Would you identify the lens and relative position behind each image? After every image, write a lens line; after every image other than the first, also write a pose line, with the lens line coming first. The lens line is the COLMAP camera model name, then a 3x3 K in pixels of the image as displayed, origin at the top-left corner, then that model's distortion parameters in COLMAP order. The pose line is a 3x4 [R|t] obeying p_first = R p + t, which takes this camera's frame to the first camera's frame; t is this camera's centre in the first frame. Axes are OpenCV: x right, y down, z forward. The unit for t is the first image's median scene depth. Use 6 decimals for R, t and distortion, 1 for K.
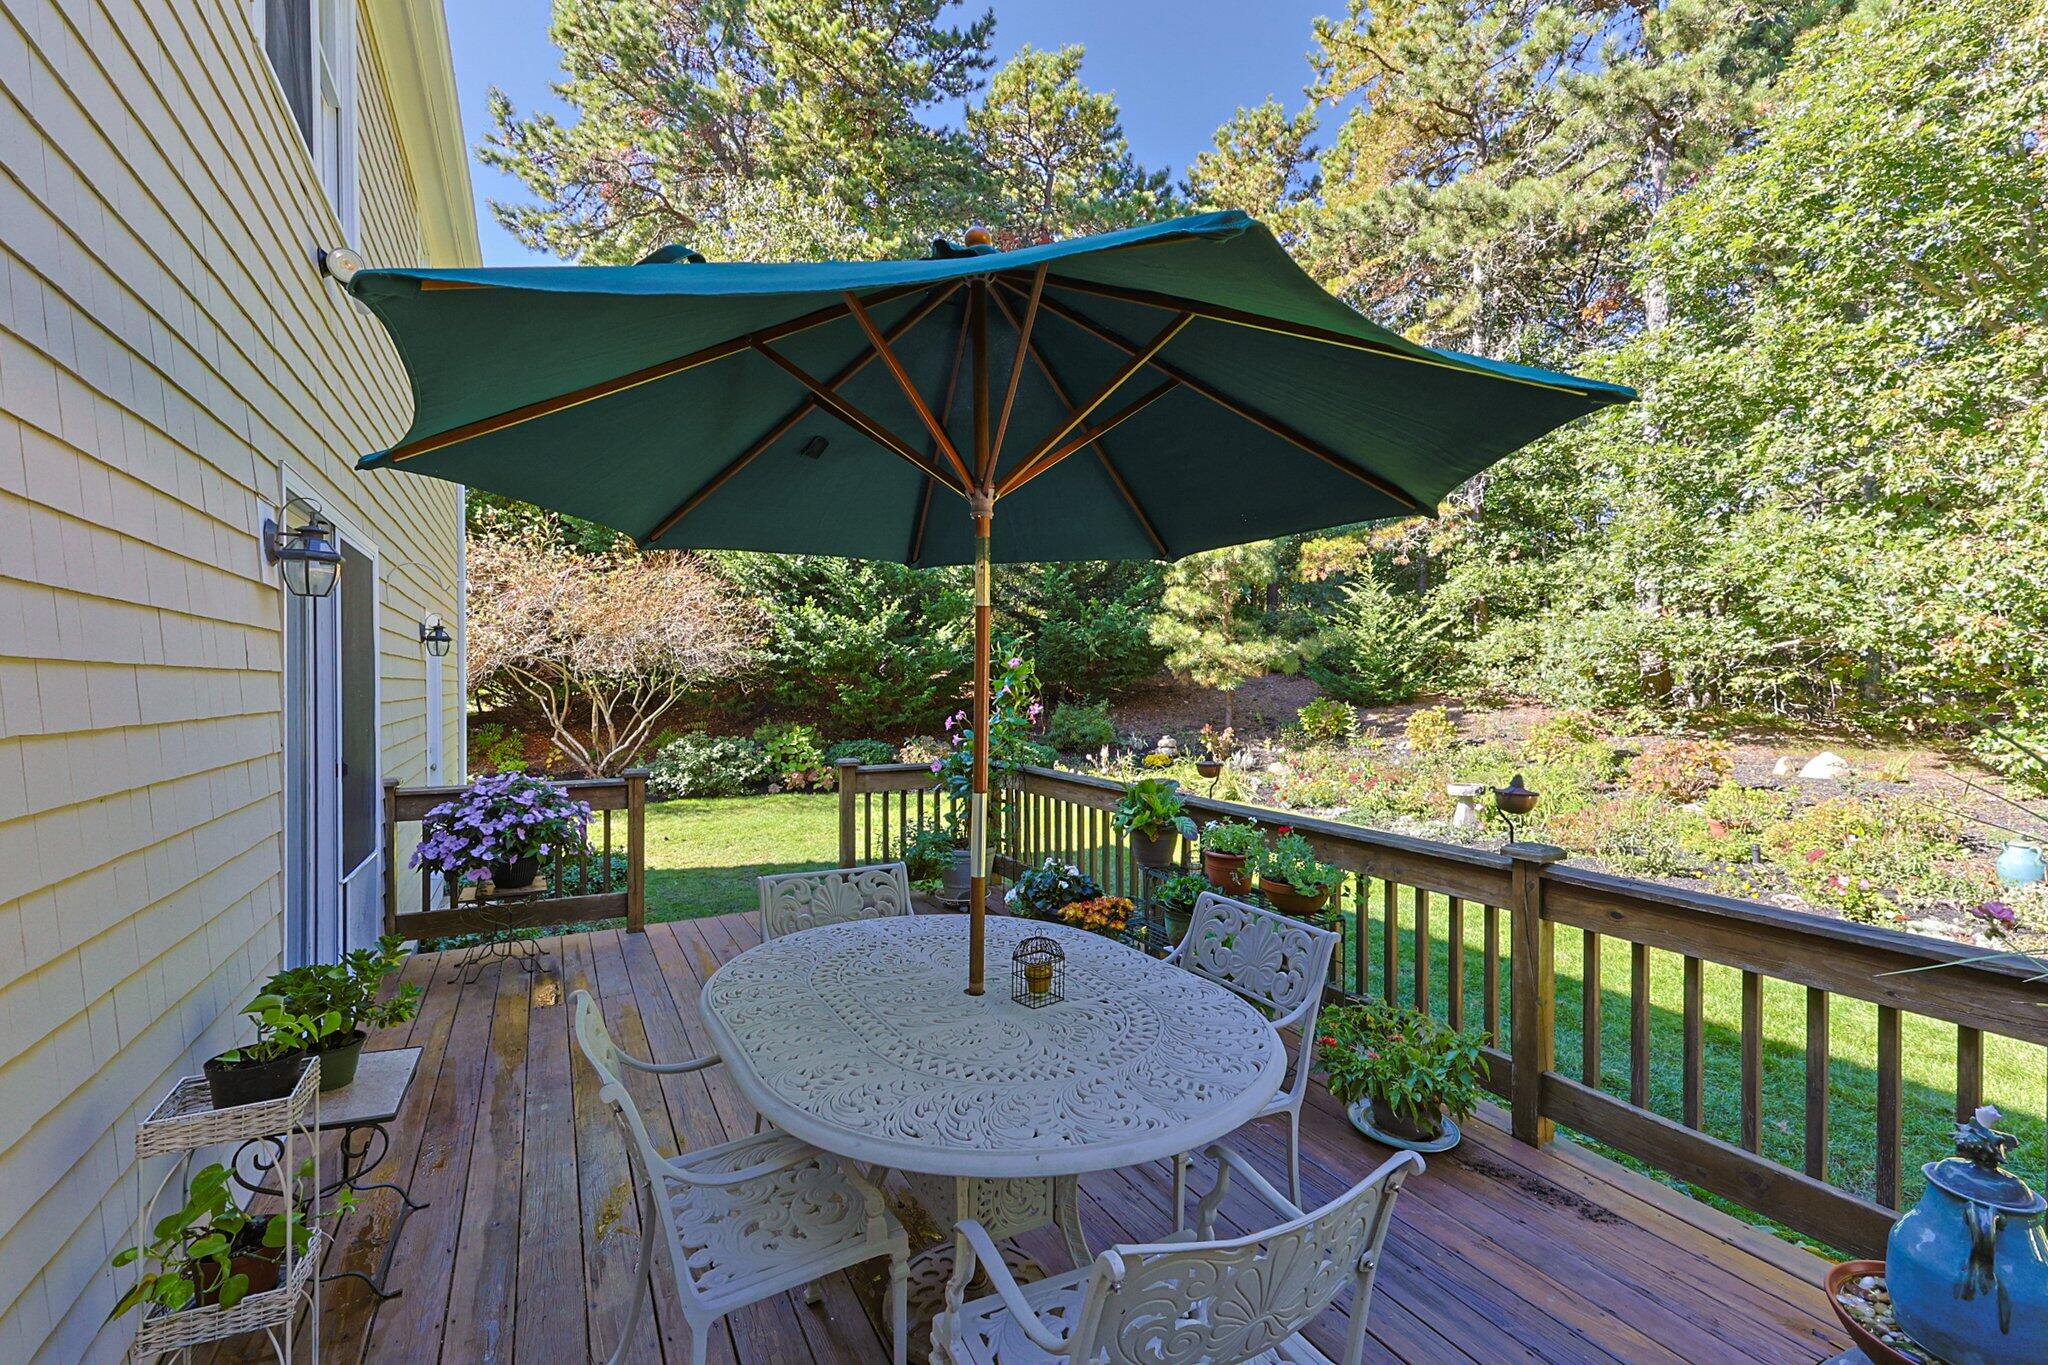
lens RADIAL K [[817.7, 0, 1024.0], [0, 817.7, 682.5], [0, 0, 1]] dist [-0.000768, -0.000006]
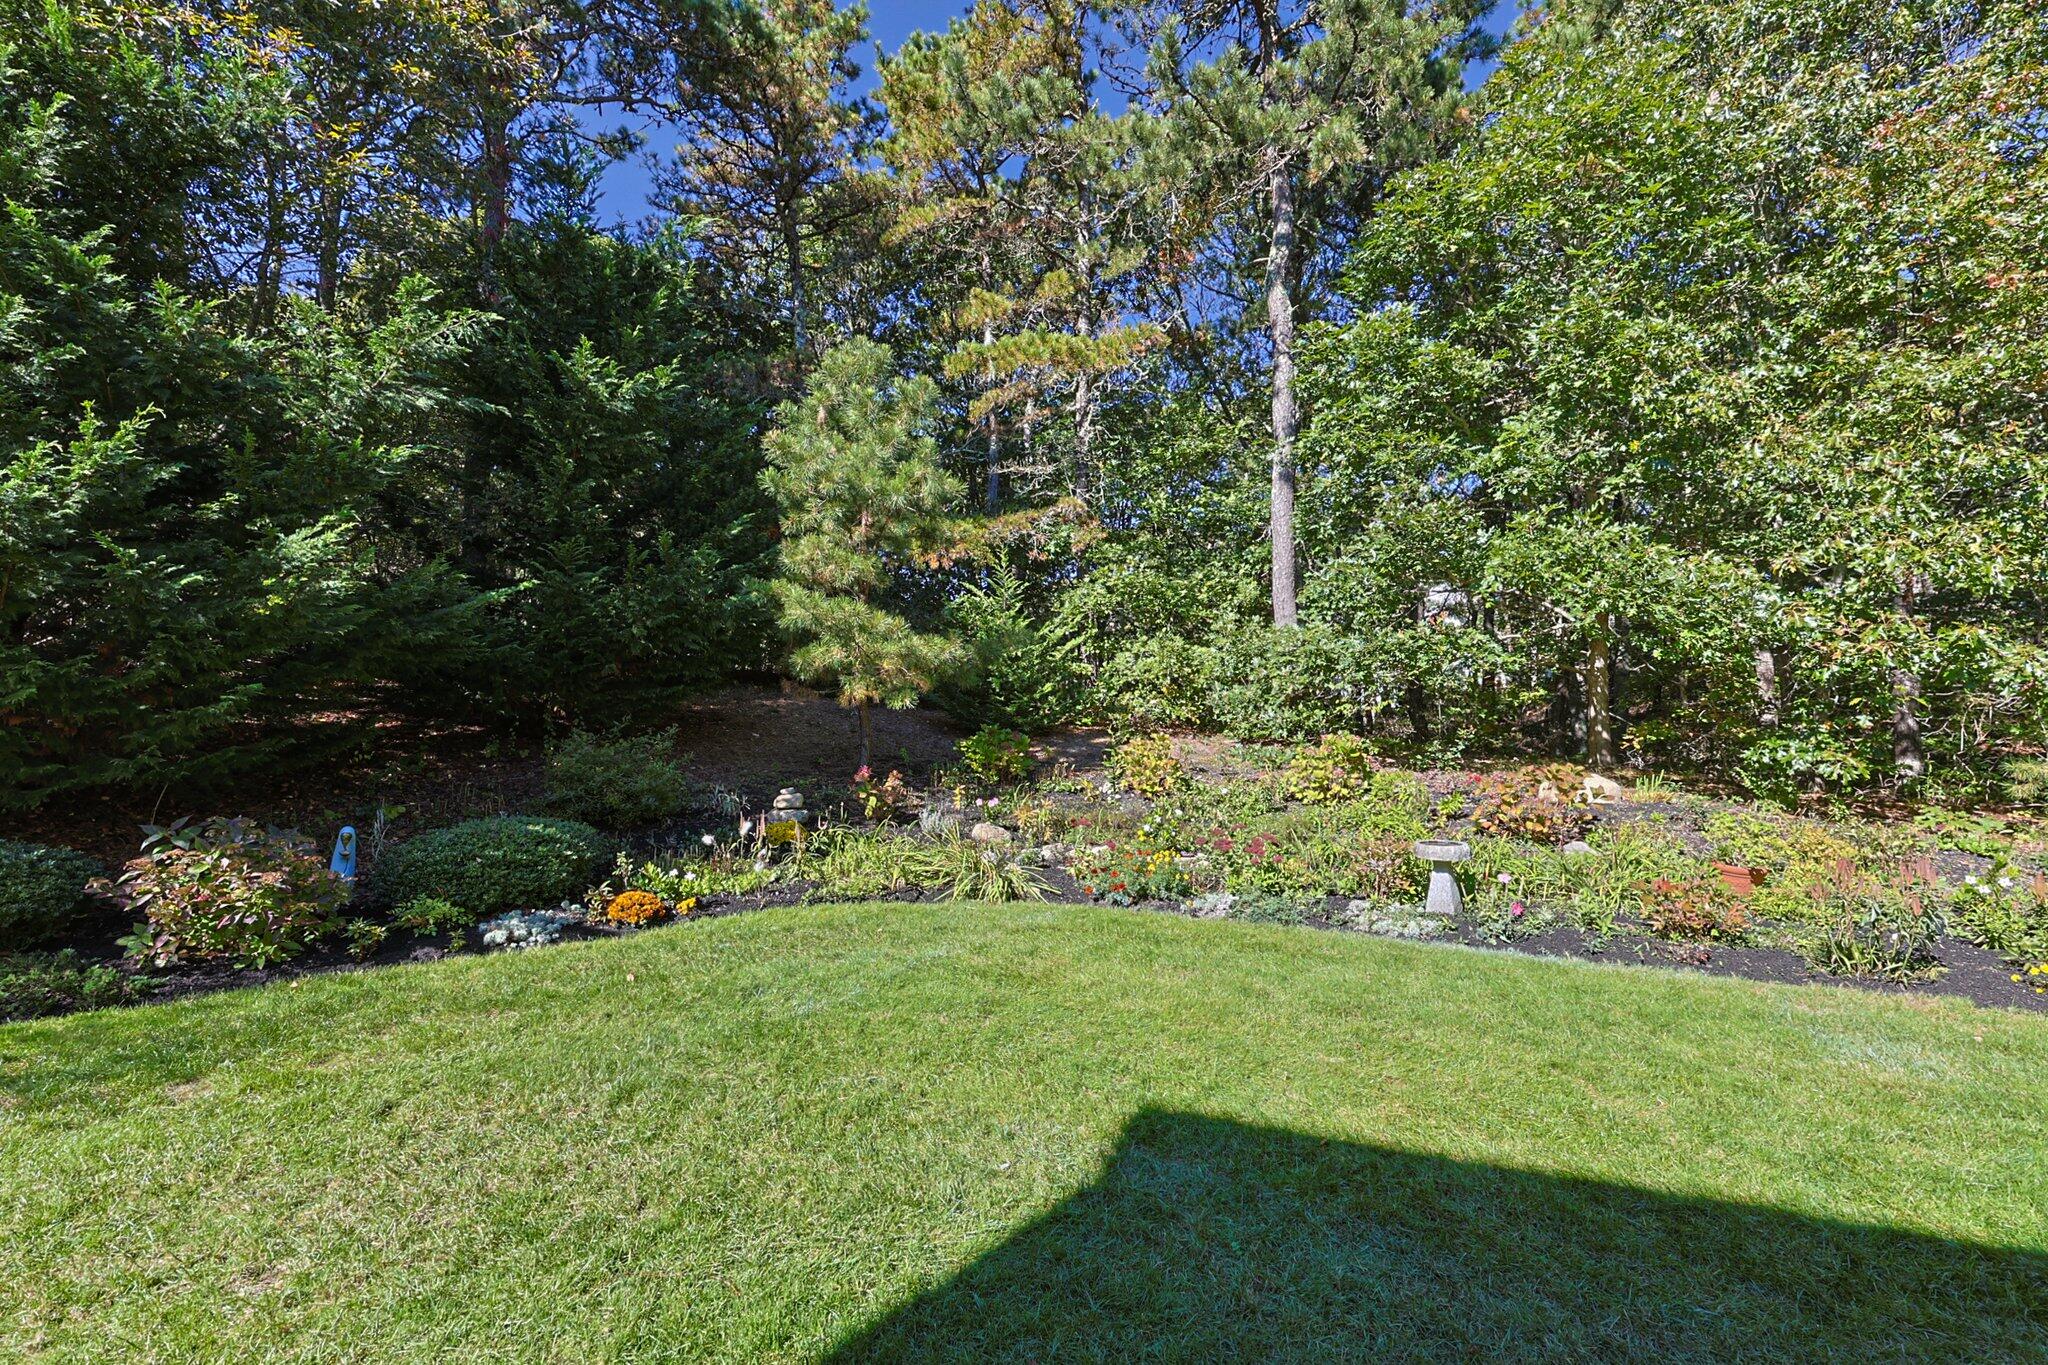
lens RADIAL K [[852.8, 0, 1024.0], [0, 852.8, 682.5], [0, 0, 1]] dist [0.011810, -0.000052]
pose [[0.754810, 0.039982, 0.654724, -0.098030], [-0.004384, 0.998426, -0.055916, 0.023870], [-0.655929, 0.039336, 0.753797, 0.443432]]
